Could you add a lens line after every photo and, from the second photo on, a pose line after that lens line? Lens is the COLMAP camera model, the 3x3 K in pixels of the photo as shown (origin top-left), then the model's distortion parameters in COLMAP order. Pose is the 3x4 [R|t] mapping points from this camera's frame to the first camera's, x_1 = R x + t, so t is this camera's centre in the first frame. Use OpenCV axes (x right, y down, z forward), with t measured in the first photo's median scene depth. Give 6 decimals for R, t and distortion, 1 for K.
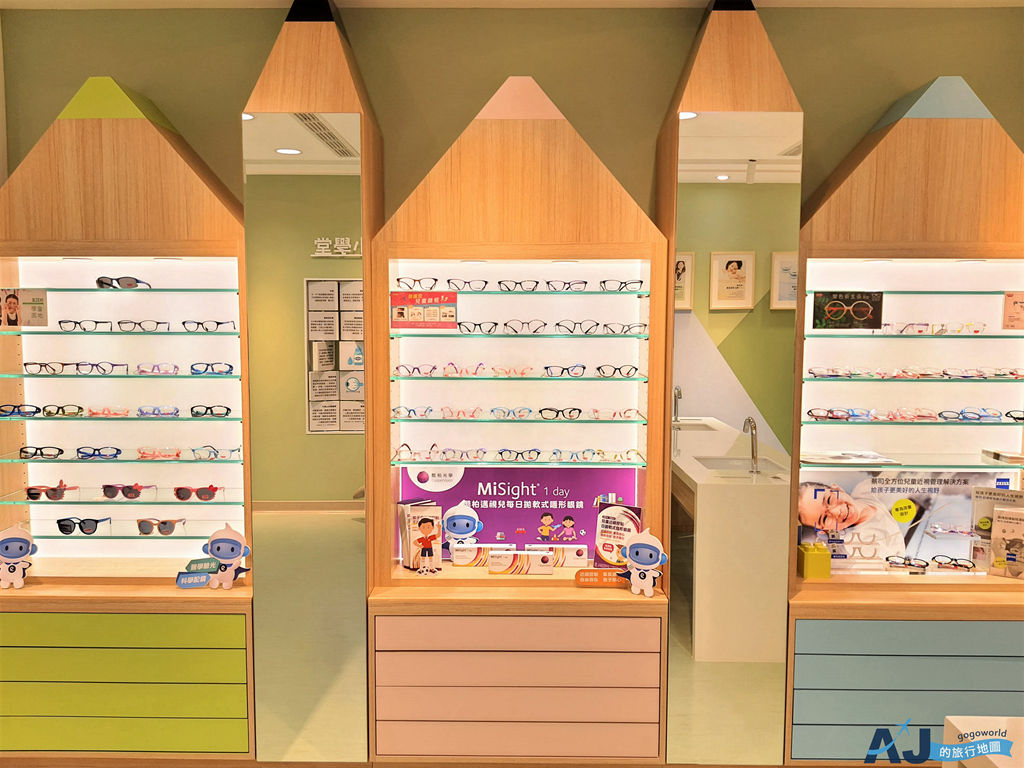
lens RADIAL K [[784.9, 0, 510.5], [0, 784.9, 384.1], [0, 0, 1]] dist [-0.002861, -0.011975]
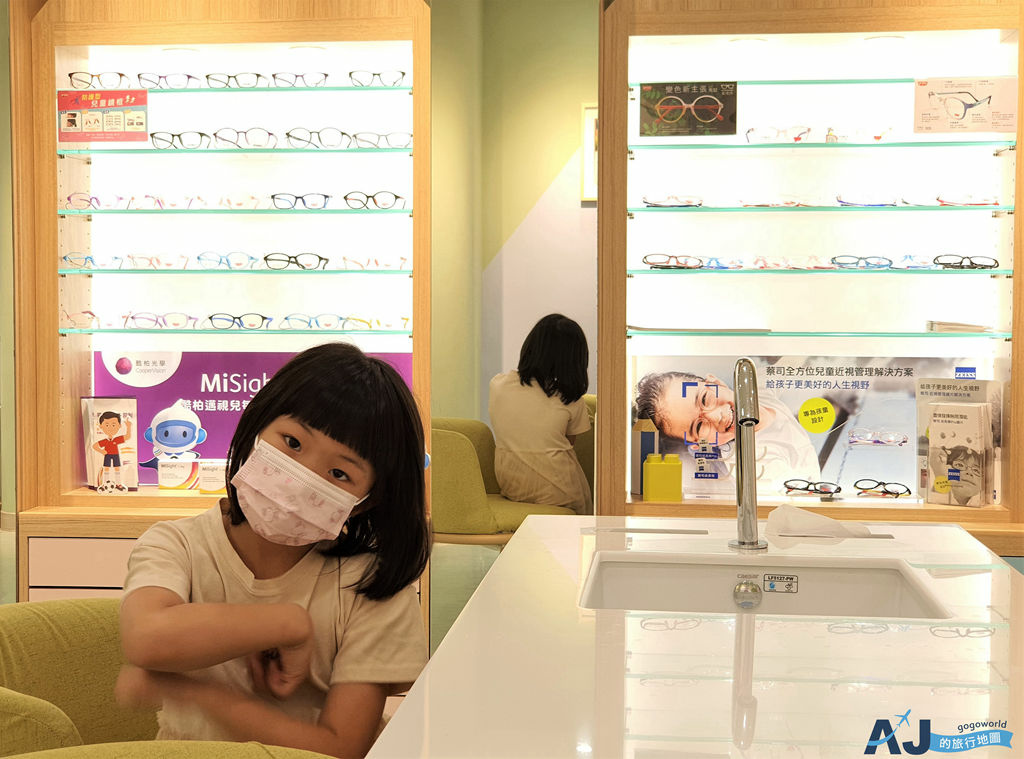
lens RADIAL K [[1581.3, 0, 512.9], [0, 1581.3, 378.9], [0, 0, 1]] dist [0.042416, 0.000000]
pose [[0.996697, 0.003548, -0.081127, 0.366543], [-0.005945, 0.999552, -0.029324, 0.178909], [0.080986, 0.029709, 0.996272, -0.394736]]
